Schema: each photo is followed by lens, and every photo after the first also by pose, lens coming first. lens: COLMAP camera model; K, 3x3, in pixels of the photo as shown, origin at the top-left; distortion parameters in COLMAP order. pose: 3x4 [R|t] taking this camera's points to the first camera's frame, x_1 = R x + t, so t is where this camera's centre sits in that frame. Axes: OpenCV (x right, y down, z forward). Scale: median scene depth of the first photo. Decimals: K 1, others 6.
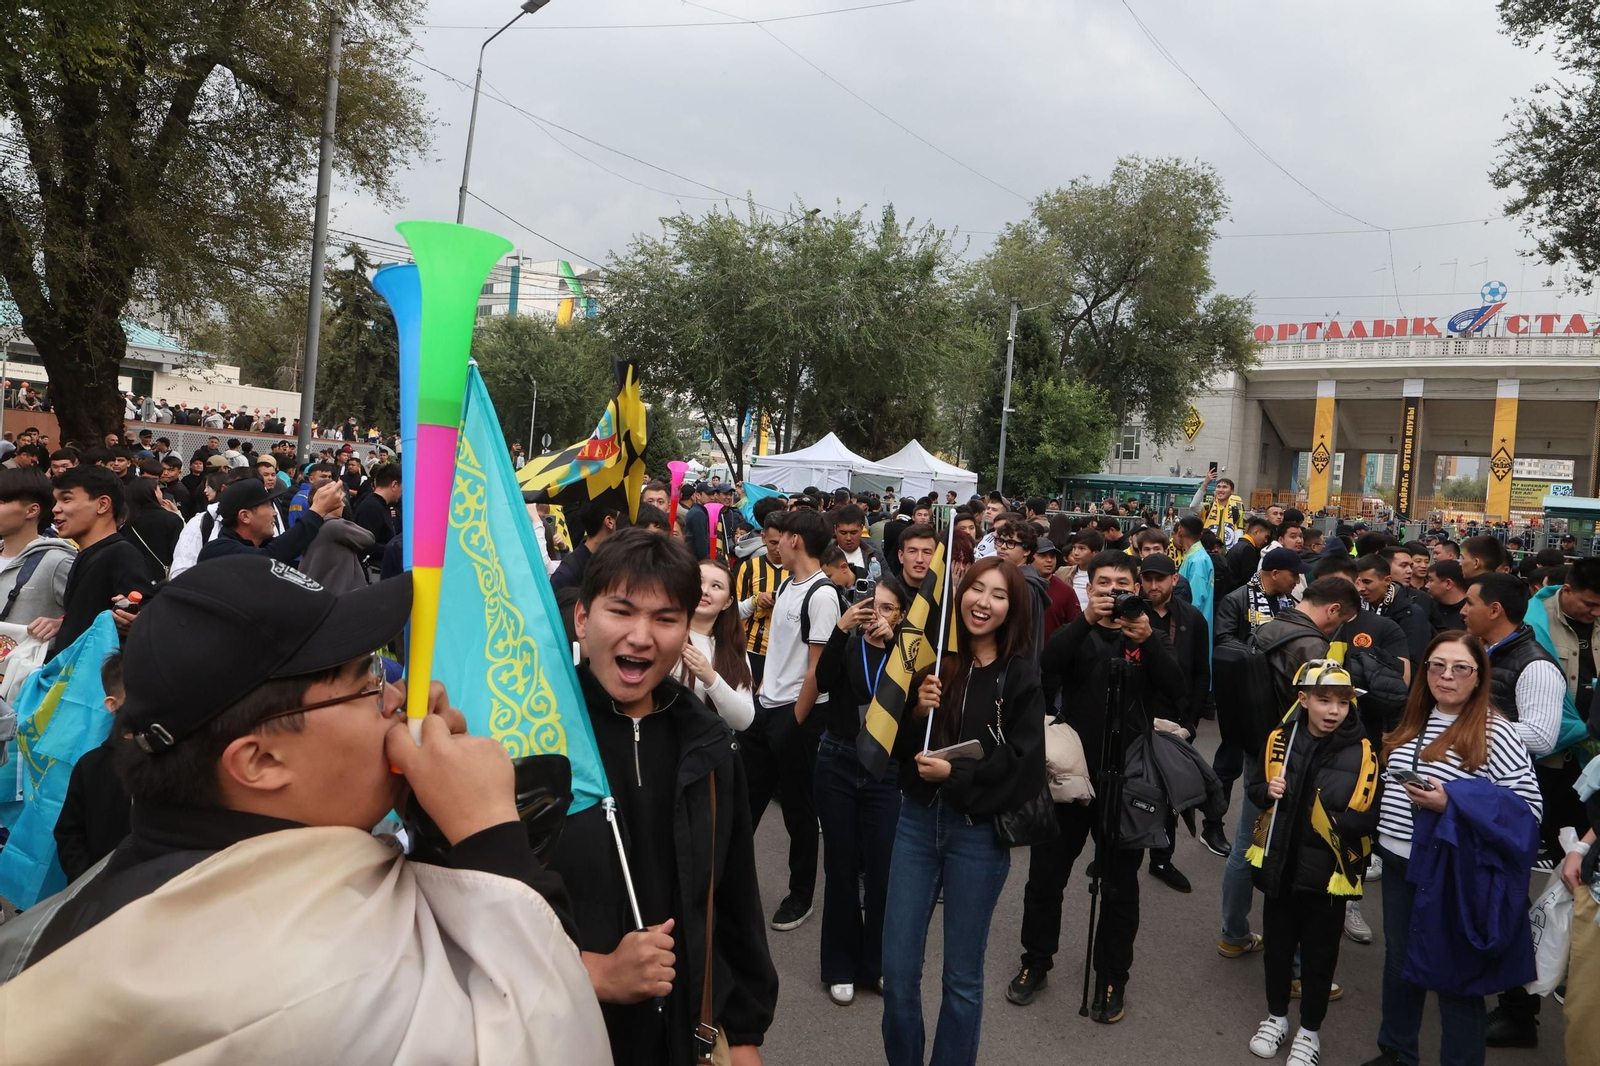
lens RADIAL K [[1085.7, 0, 800.0], [0, 1085.7, 533.0], [0, 0, 1]] dist [-0.008552, -0.007128]
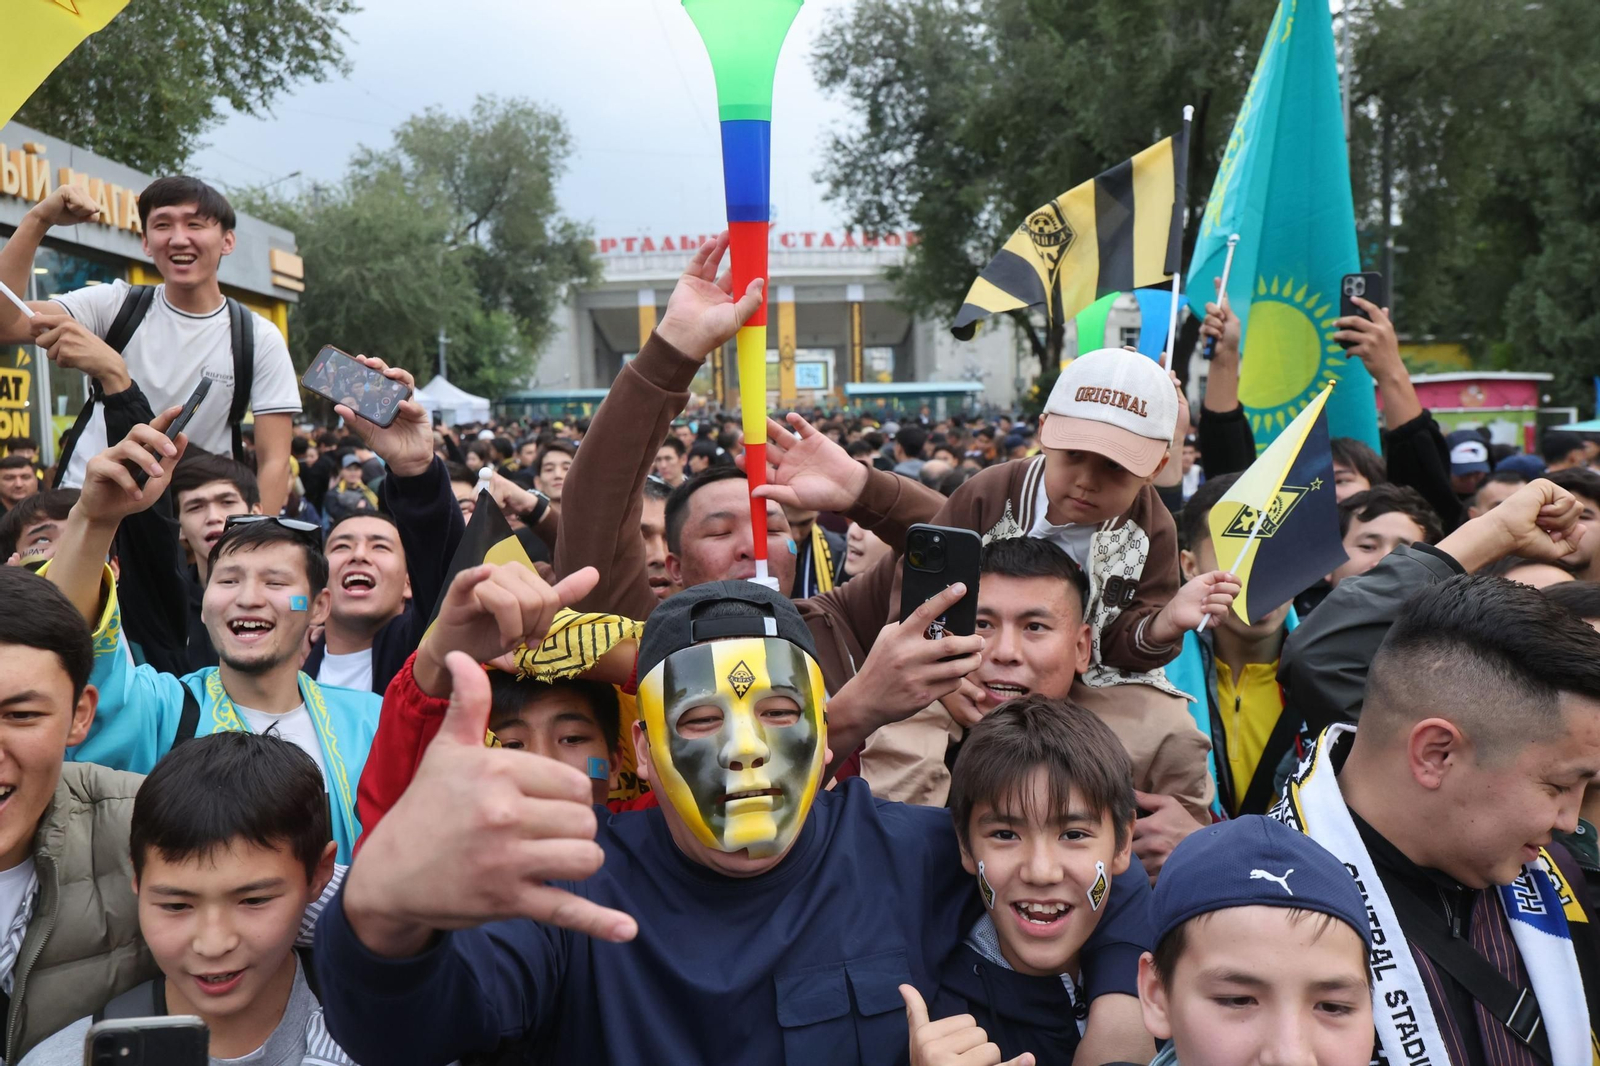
lens RADIAL K [[1194.6, 0, 804.3], [0, 1194.6, 531.6], [0, 0, 1]] dist [-0.000671, -0.005154]
pose [[0.815311, -0.140369, 0.561751, -0.137395], [0.100988, 0.989773, 0.100751, -0.003390], [-0.570148, -0.025414, 0.821149, -0.137873]]
